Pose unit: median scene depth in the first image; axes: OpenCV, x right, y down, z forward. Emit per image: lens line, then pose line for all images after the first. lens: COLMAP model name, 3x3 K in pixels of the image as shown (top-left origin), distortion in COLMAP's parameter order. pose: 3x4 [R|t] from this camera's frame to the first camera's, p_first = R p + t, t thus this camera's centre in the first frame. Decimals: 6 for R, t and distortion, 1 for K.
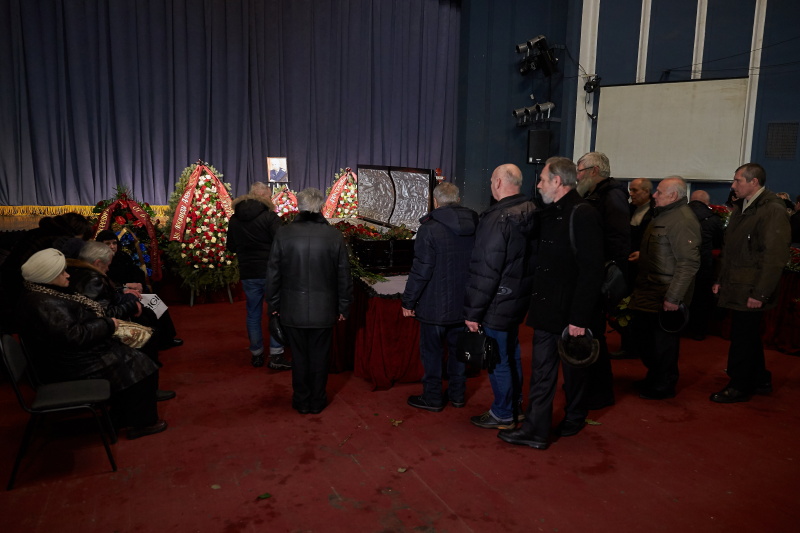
lens RADIAL K [[551.7, 0, 399.7], [0, 551.7, 264.6], [0, 0, 1]] dist [-0.001389, -0.000110]
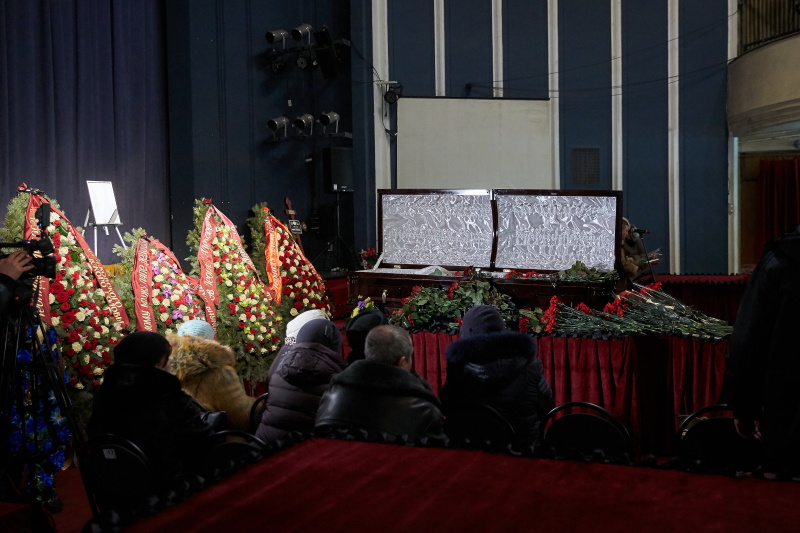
lens RADIAL K [[812.4, 0, 399.3], [0, 812.4, 265.6], [0, 0, 1]] dist [0.006192, 0.000000]
pose [[0.742972, -0.065181, 0.666141, -0.474459], [0.131148, 0.990132, -0.049391, -0.023033], [-0.656348, 0.124059, 0.744188, 0.161877]]
